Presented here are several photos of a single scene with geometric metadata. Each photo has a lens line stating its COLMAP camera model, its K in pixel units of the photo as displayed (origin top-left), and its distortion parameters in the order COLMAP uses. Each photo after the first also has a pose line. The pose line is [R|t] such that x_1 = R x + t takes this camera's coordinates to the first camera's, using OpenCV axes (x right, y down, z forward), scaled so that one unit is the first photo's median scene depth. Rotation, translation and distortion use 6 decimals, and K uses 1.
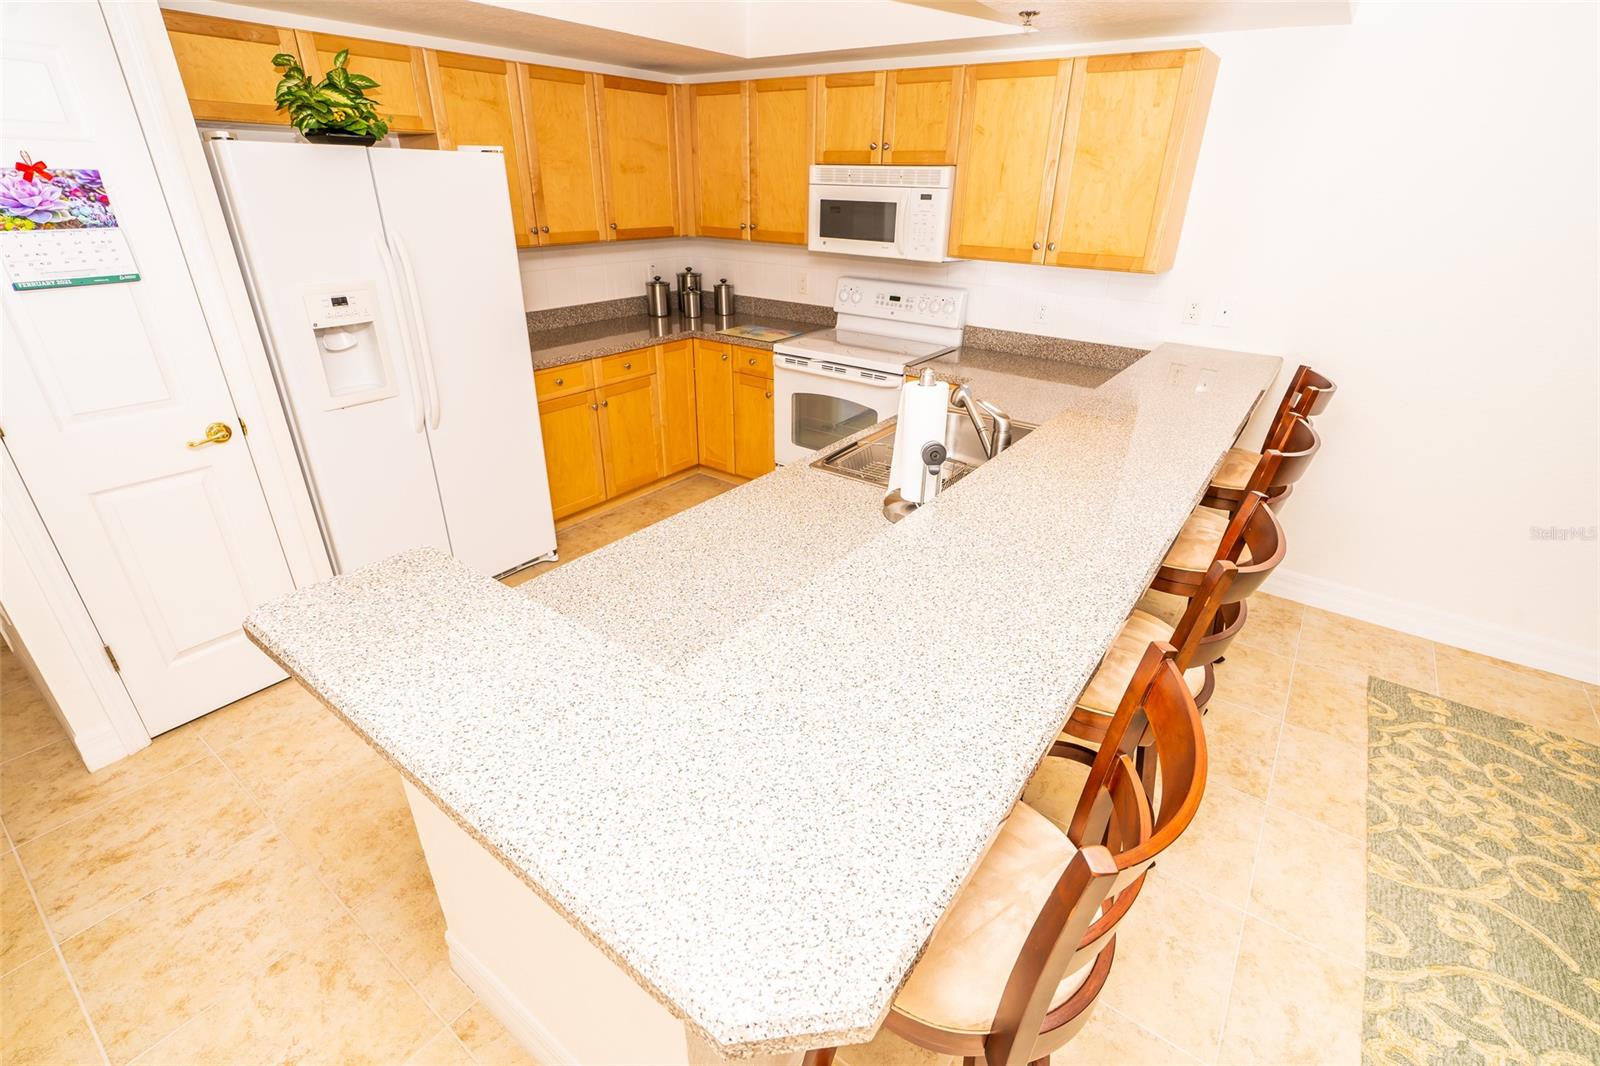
lens RADIAL K [[720.9, 0, 806.5], [0, 720.9, 532.1], [0, 0, 1]] dist [-0.016260, 0.007246]
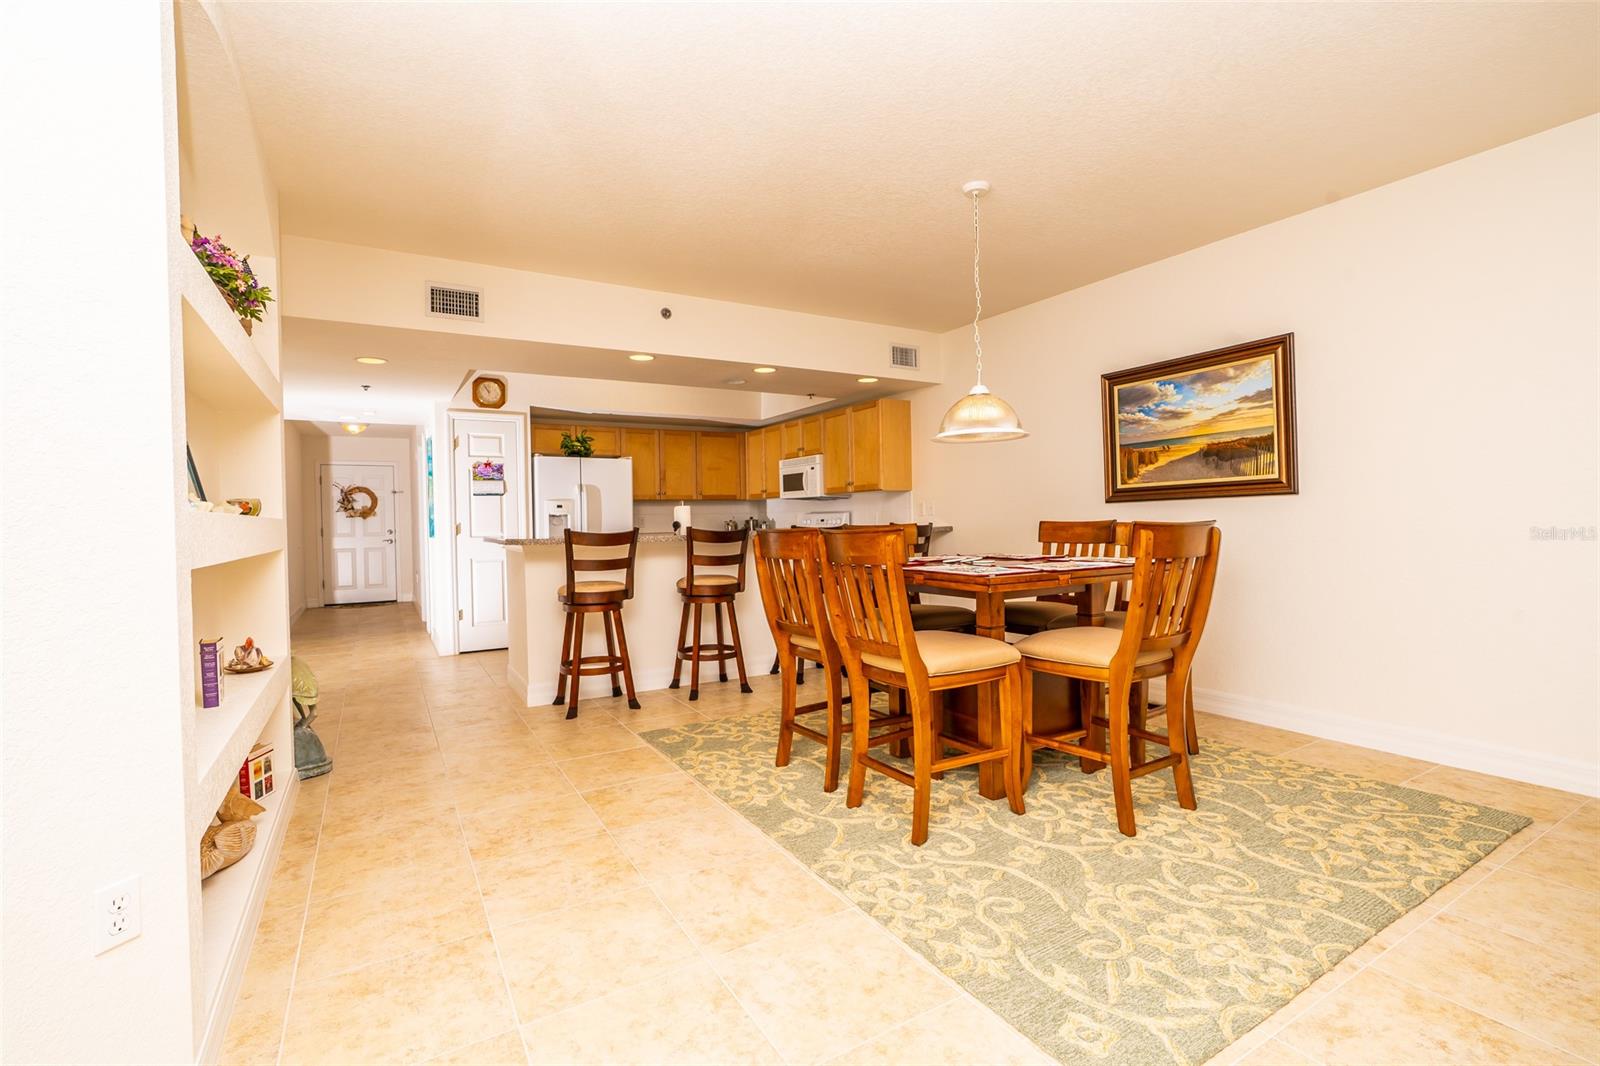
lens RADIAL K [[720.9, 0, 806.5], [0, 720.9, 532.1], [0, 0, 1]] dist [-0.016260, 0.007246]
pose [[0.921907, -0.027657, -0.386422, 0.922479], [-0.139373, 0.906989, -0.397425, 0.526100], [0.361472, 0.420246, 0.832305, -0.663934]]
